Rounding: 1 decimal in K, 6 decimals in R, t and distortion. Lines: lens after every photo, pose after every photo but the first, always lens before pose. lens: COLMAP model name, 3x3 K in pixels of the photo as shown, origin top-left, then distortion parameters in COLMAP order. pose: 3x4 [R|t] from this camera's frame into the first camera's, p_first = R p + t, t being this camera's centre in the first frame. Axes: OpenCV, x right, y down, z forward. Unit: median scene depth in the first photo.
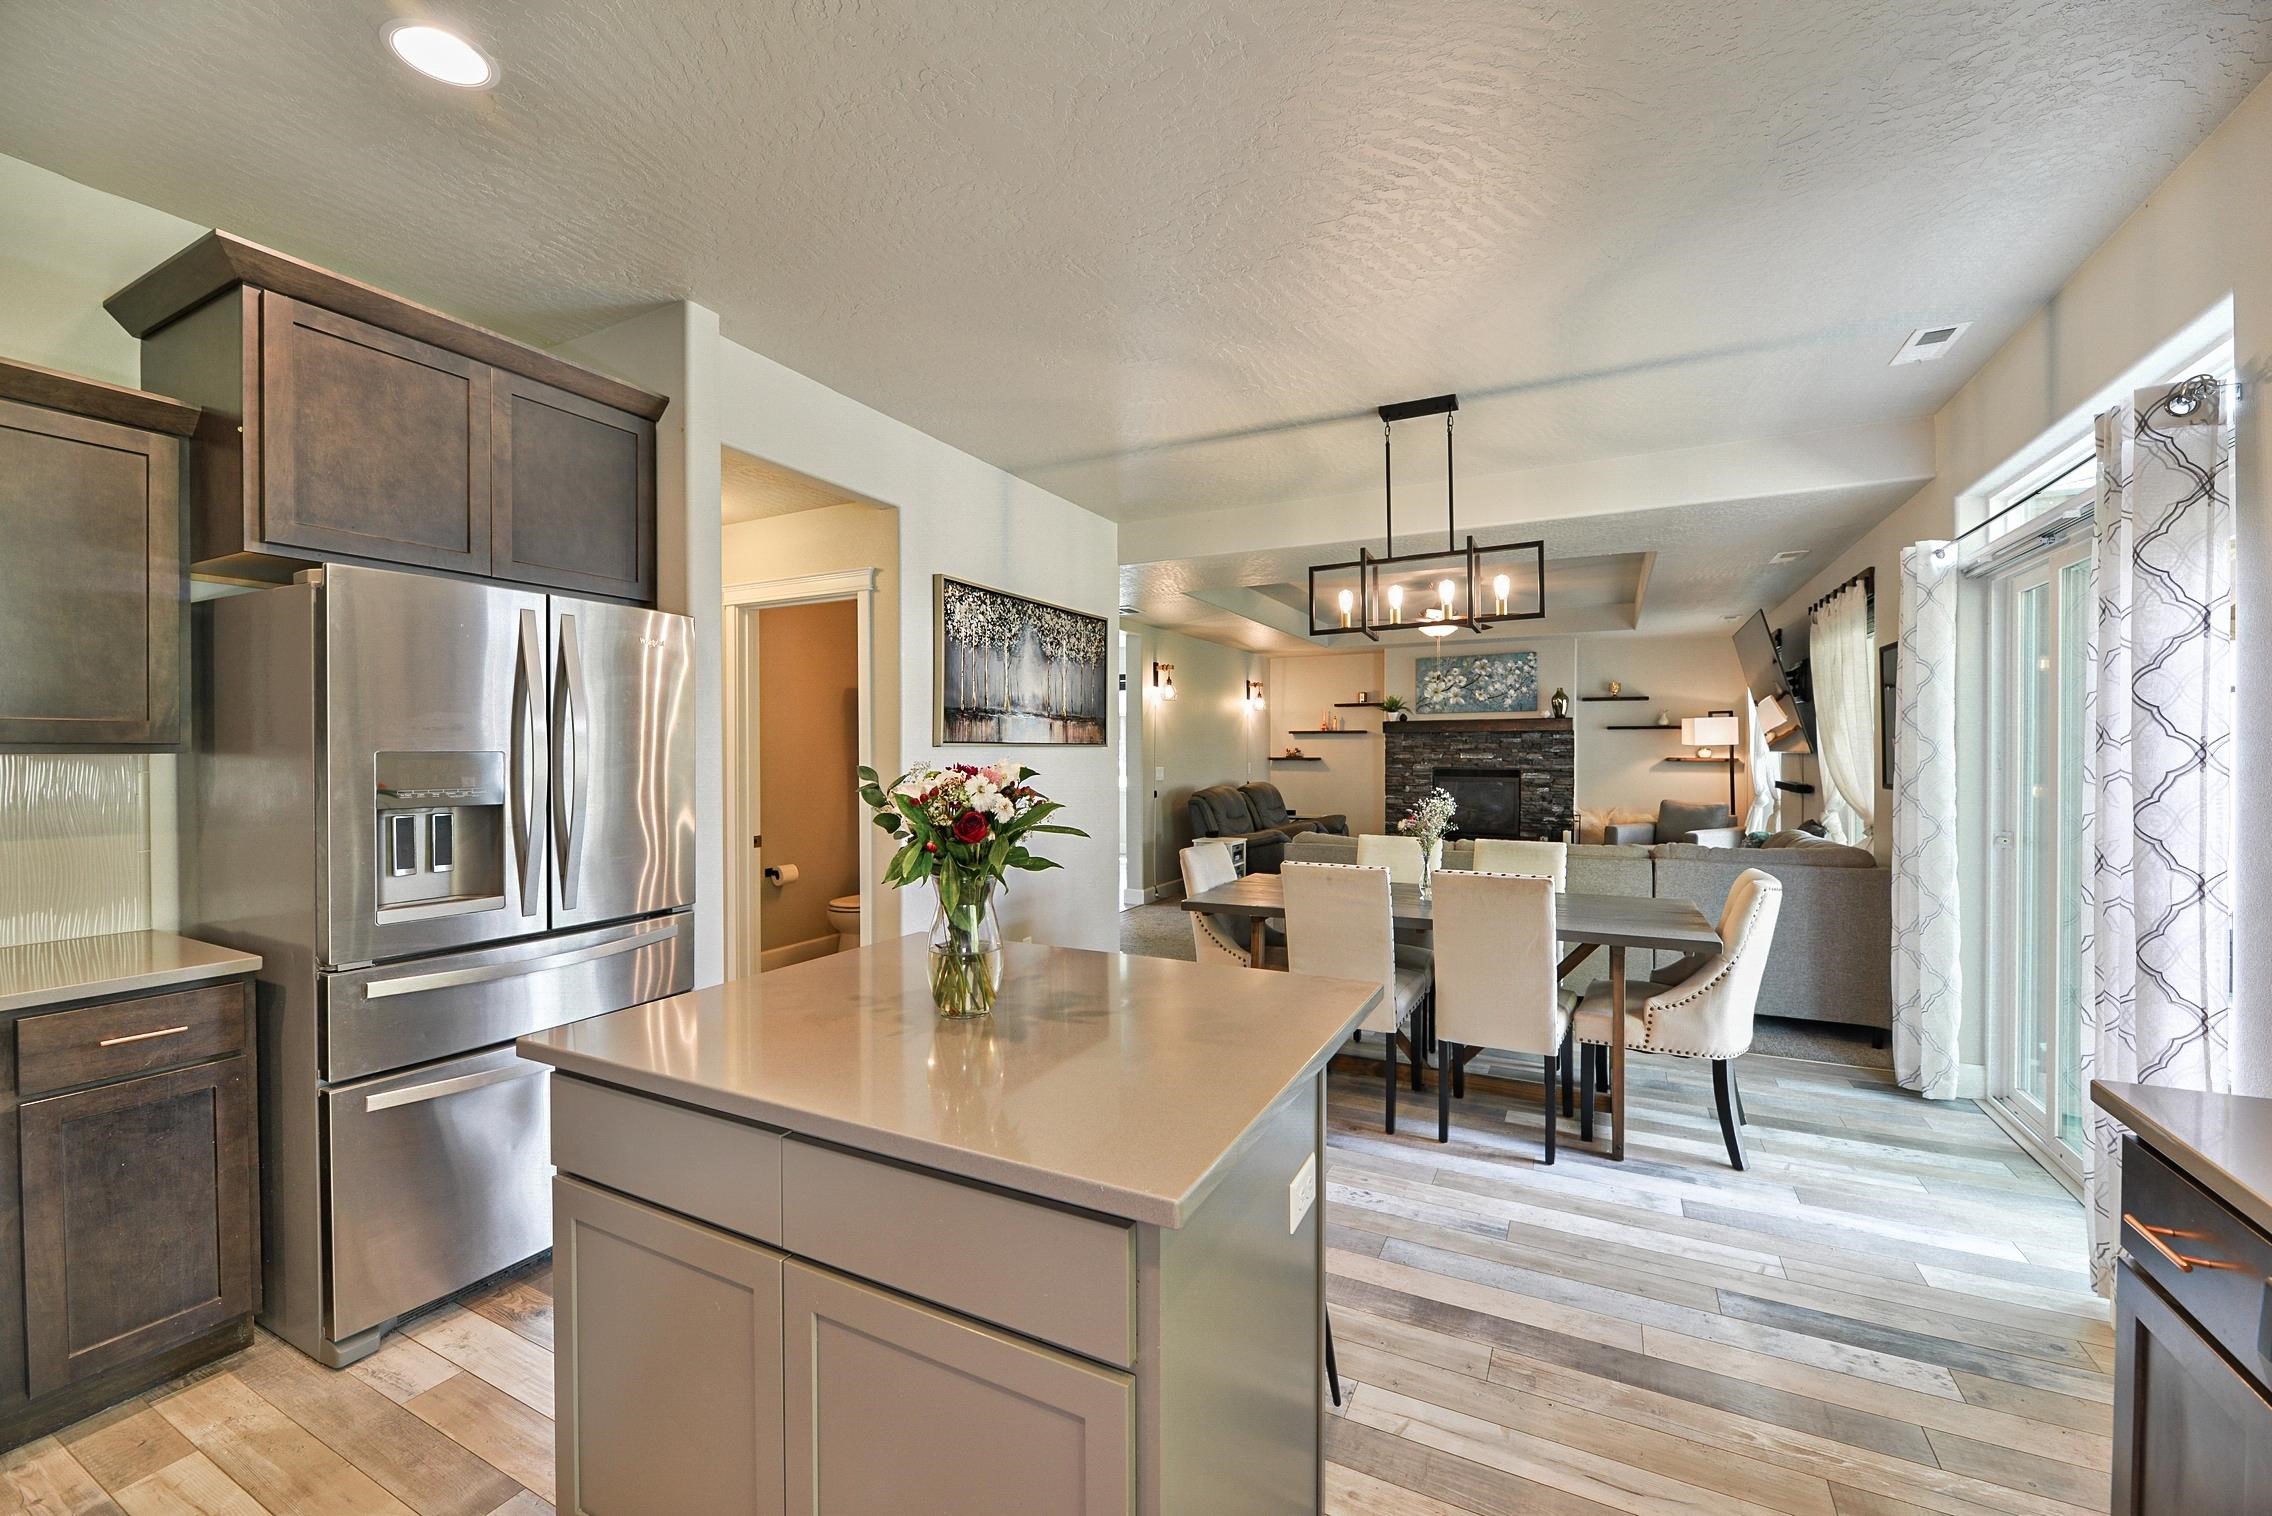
lens RADIAL K [[921.3, 0, 1129.0], [0, 921.3, 760.7], [0, 0, 1]] dist [-0.006596, -0.000153]
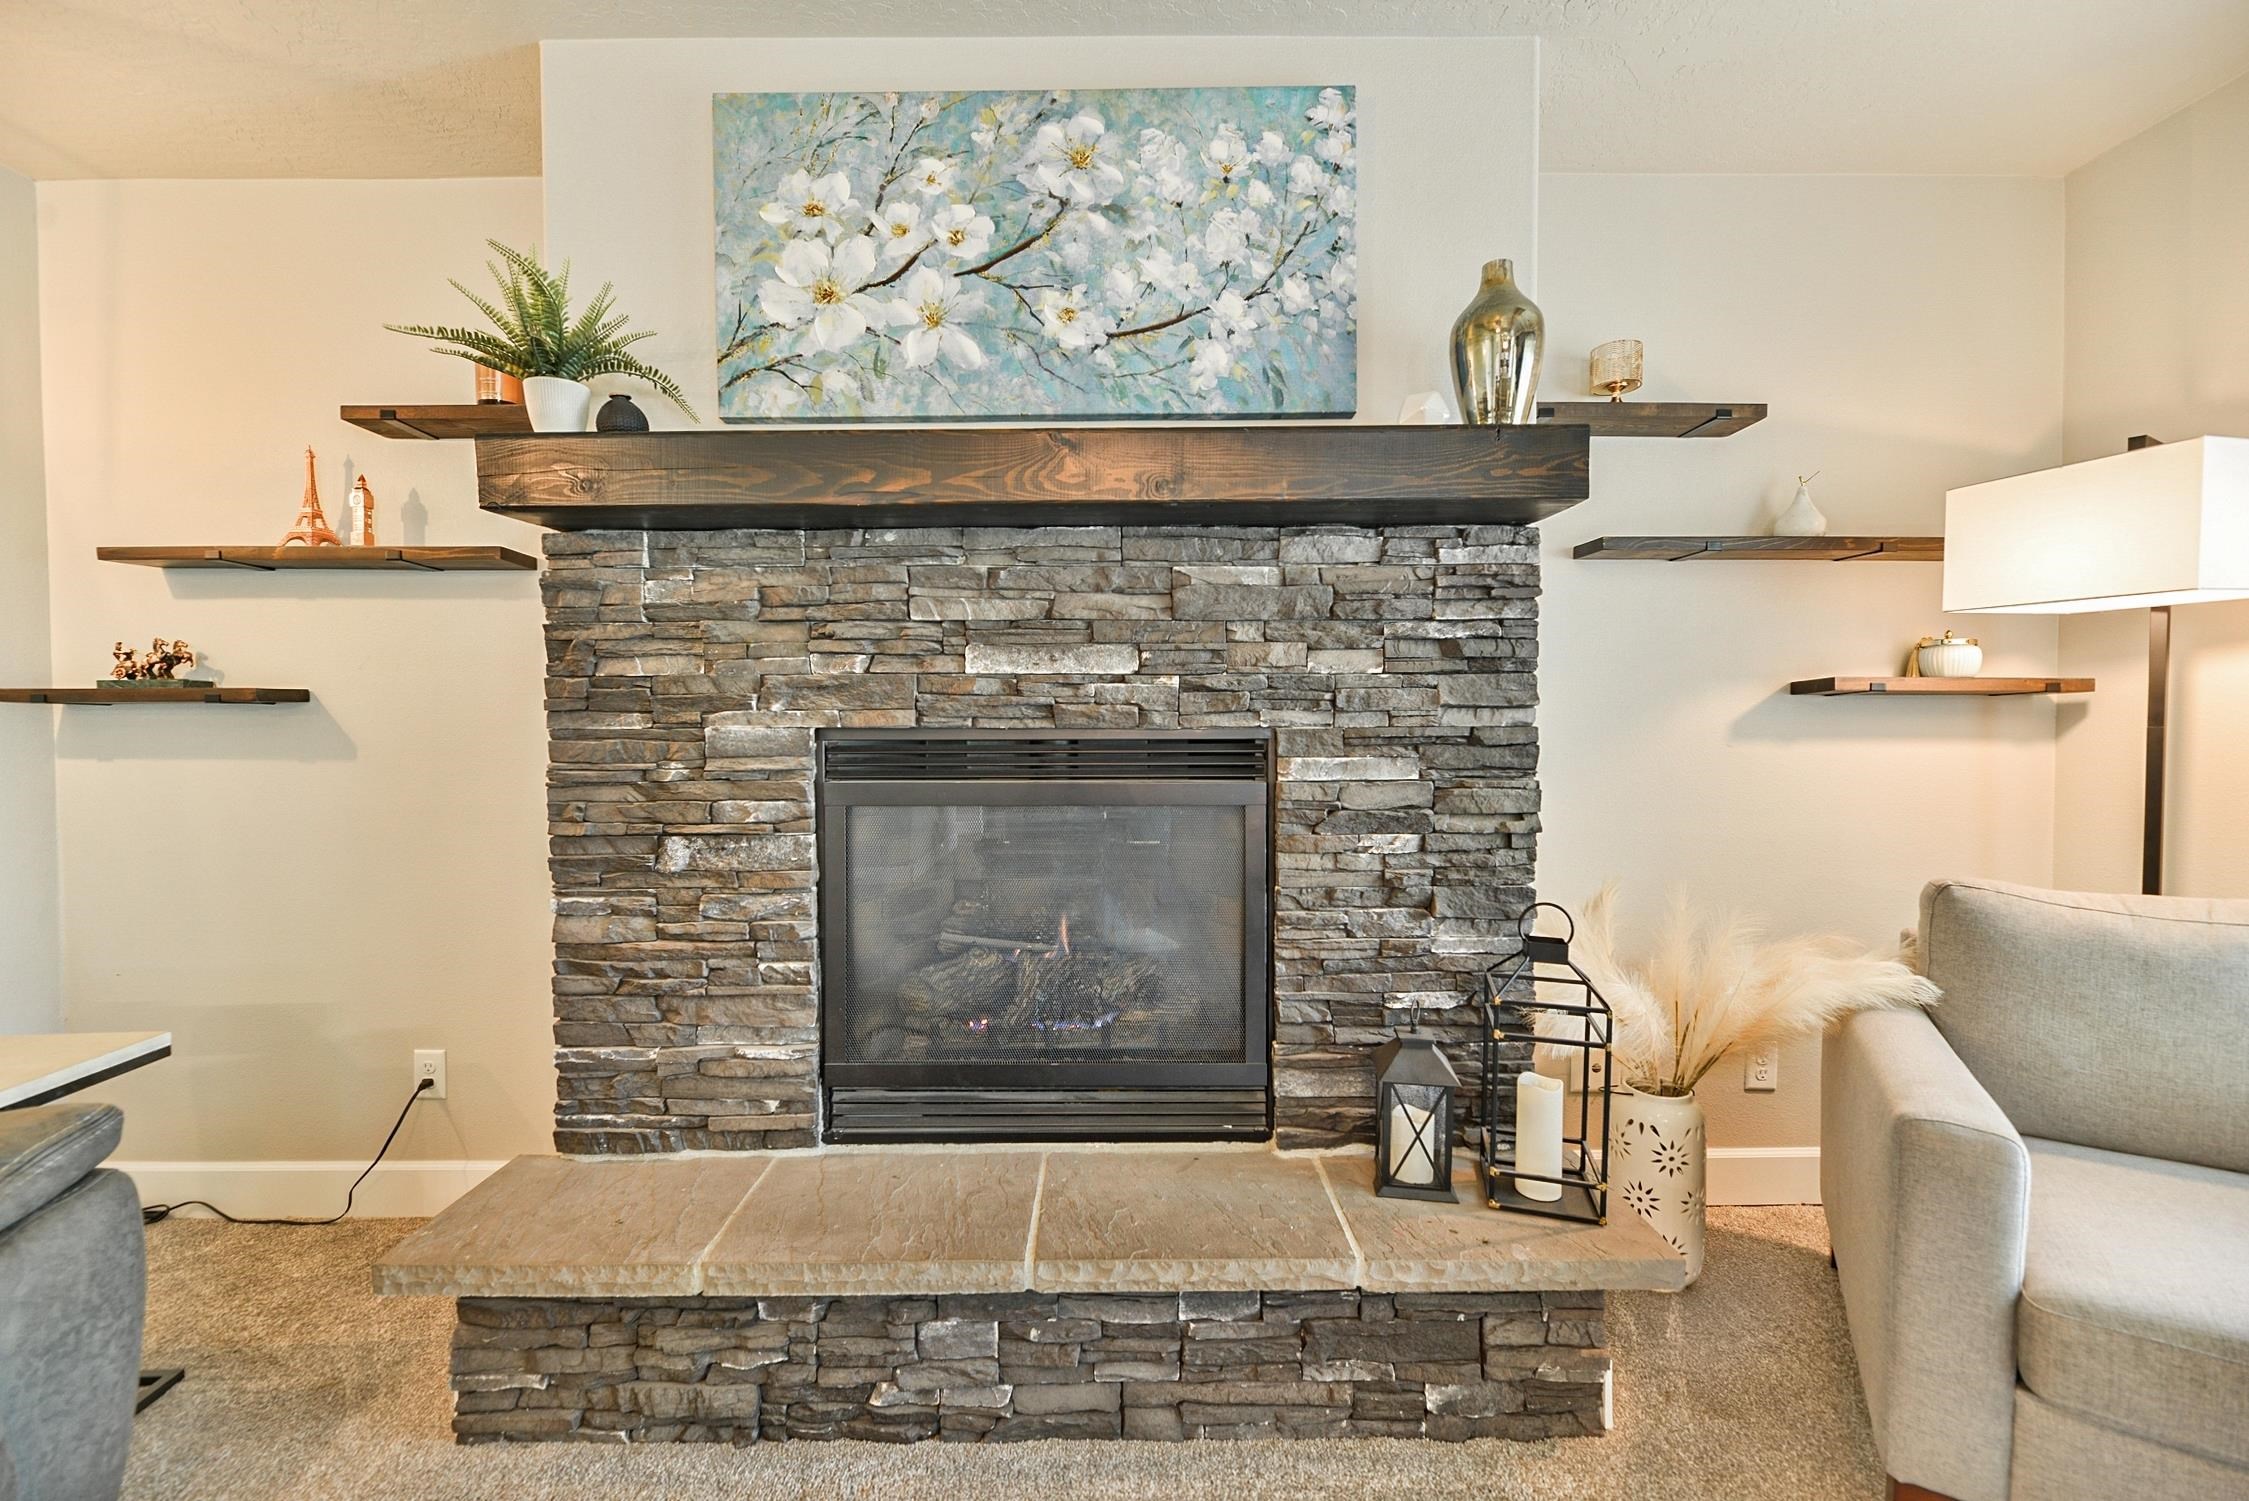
lens RADIAL K [[911.9, 0, 1119.0], [0, 911.9, 748.2], [0, 0, 1]] dist [-0.006596, -0.000153]
pose [[0.886588, -0.016607, 0.462261, 0.322393], [0.007673, 0.999746, 0.021201, 0.008206], [-0.462496, -0.015250, 0.886490, 0.877204]]
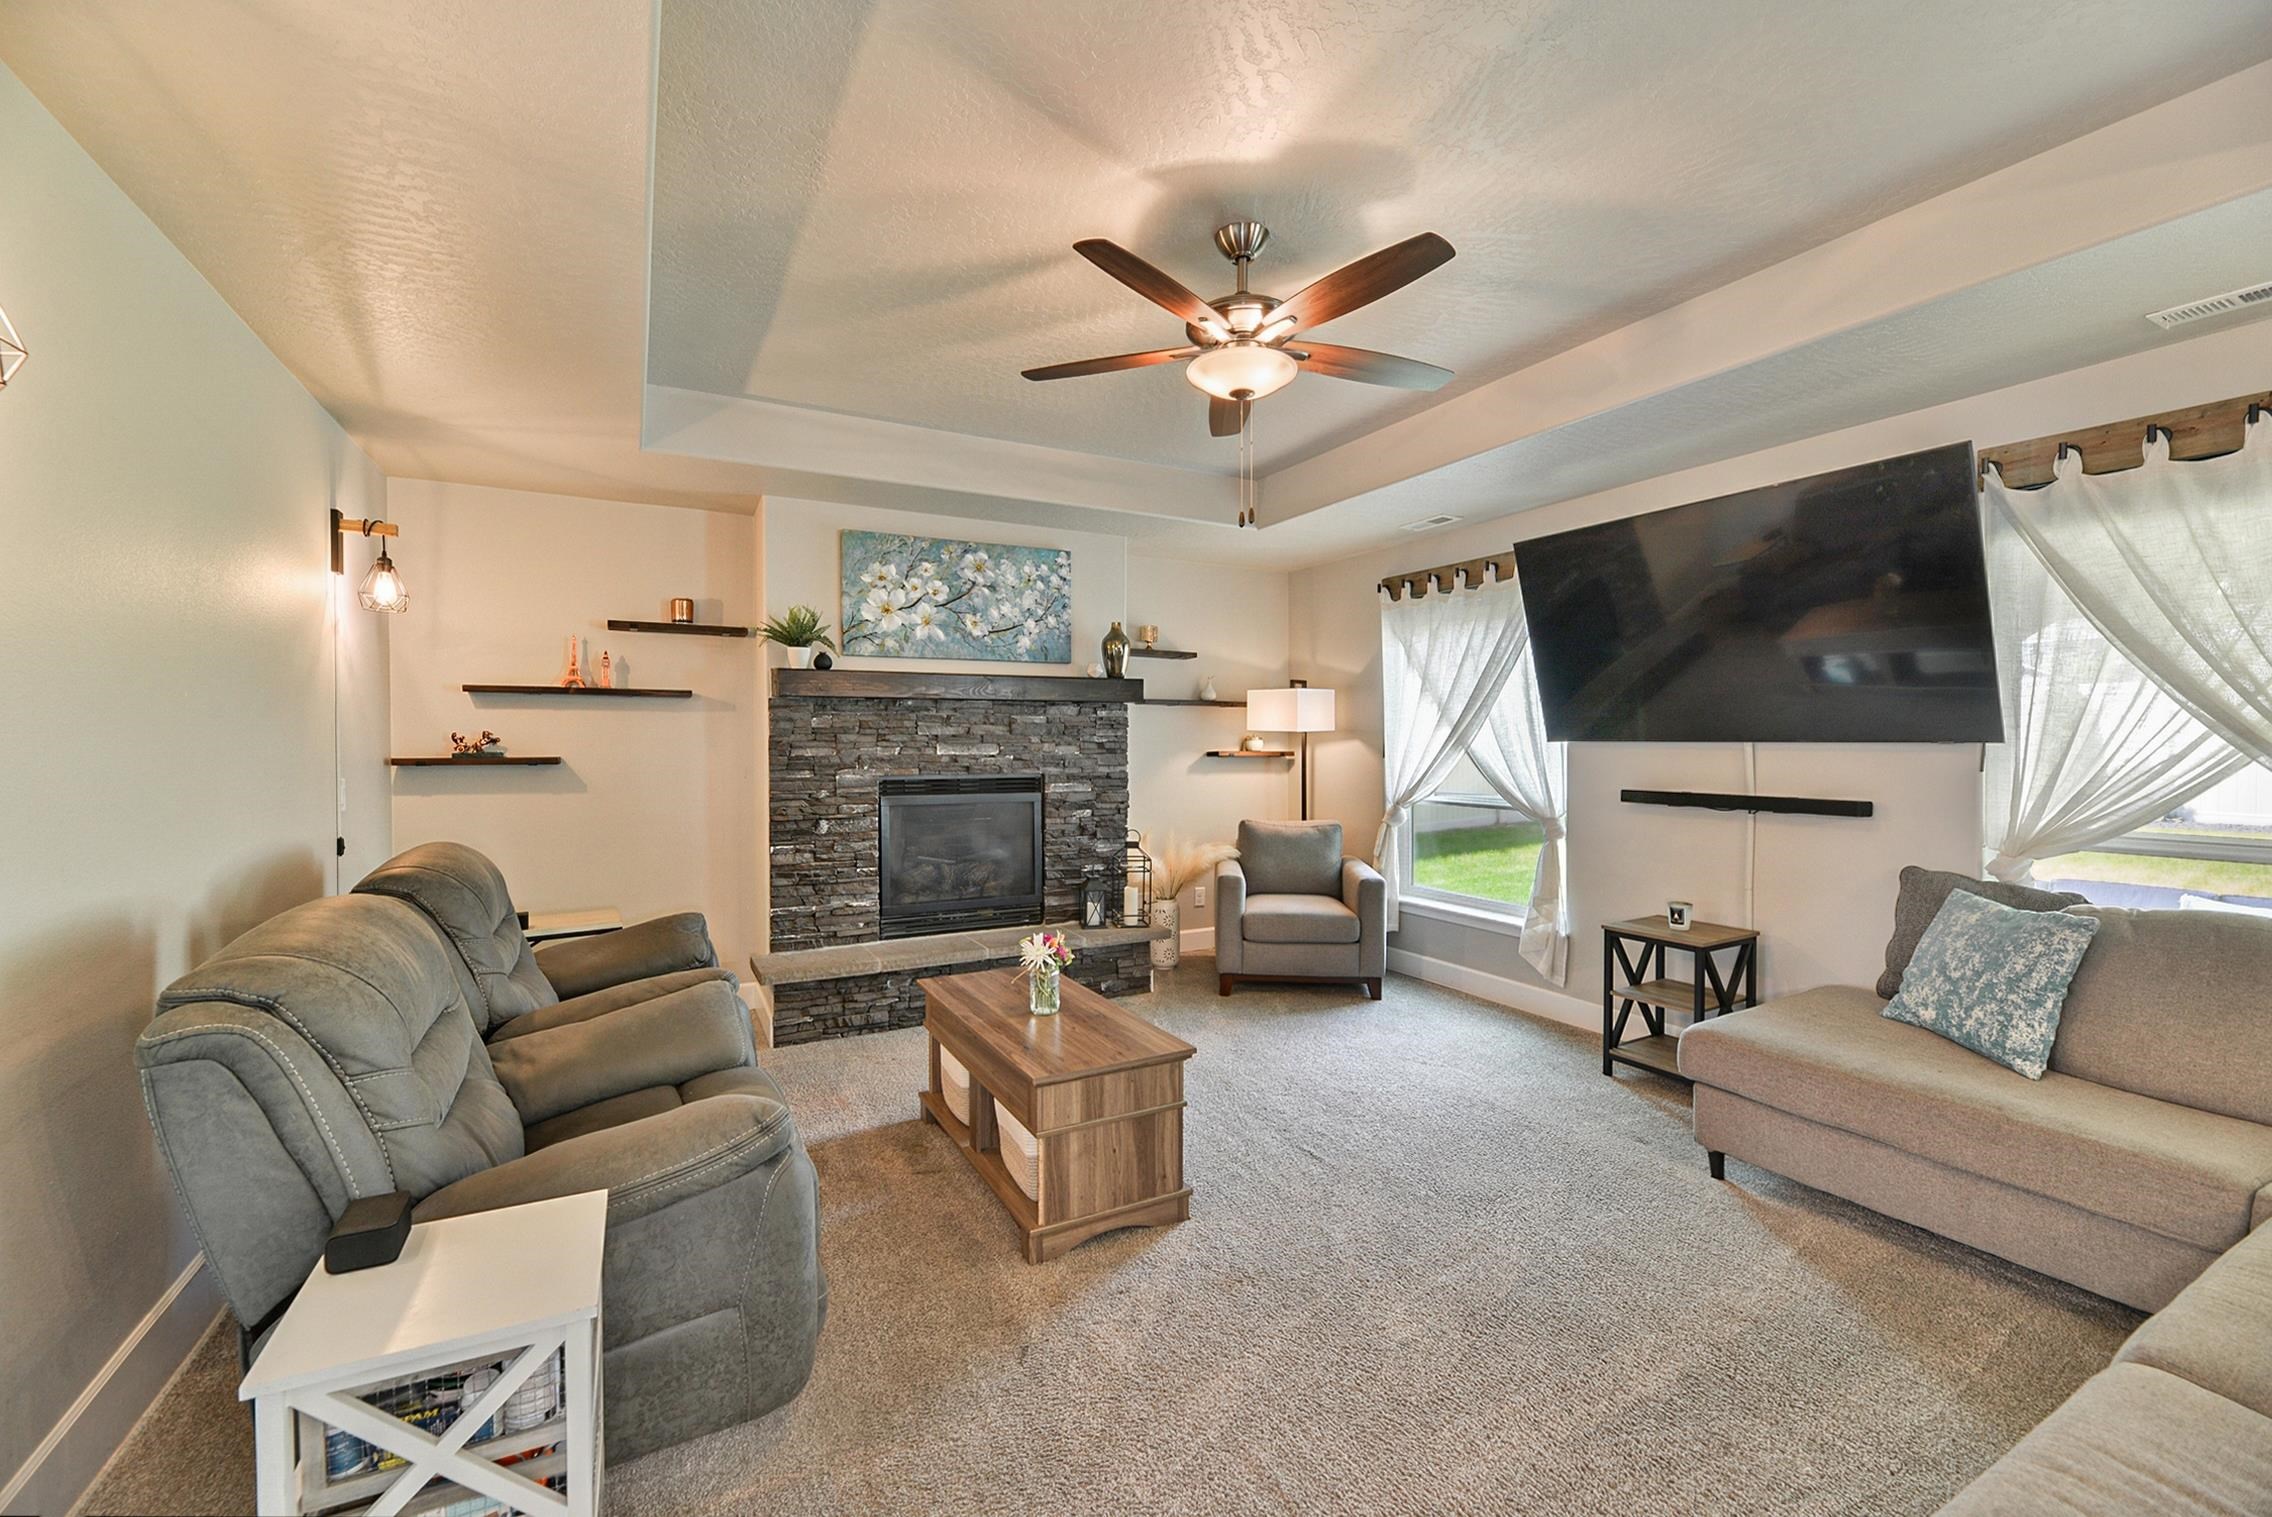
lens RADIAL K [[921.3, 0, 1139.7], [0, 921.3, 759.2], [0, 0, 1]] dist [-0.006596, -0.000153]
pose [[0.556837, -0.014750, 0.830491, 0.027183], [0.006736, 0.999890, 0.013242, -0.006592], [-0.830594, -0.001780, 0.556875, 0.687426]]
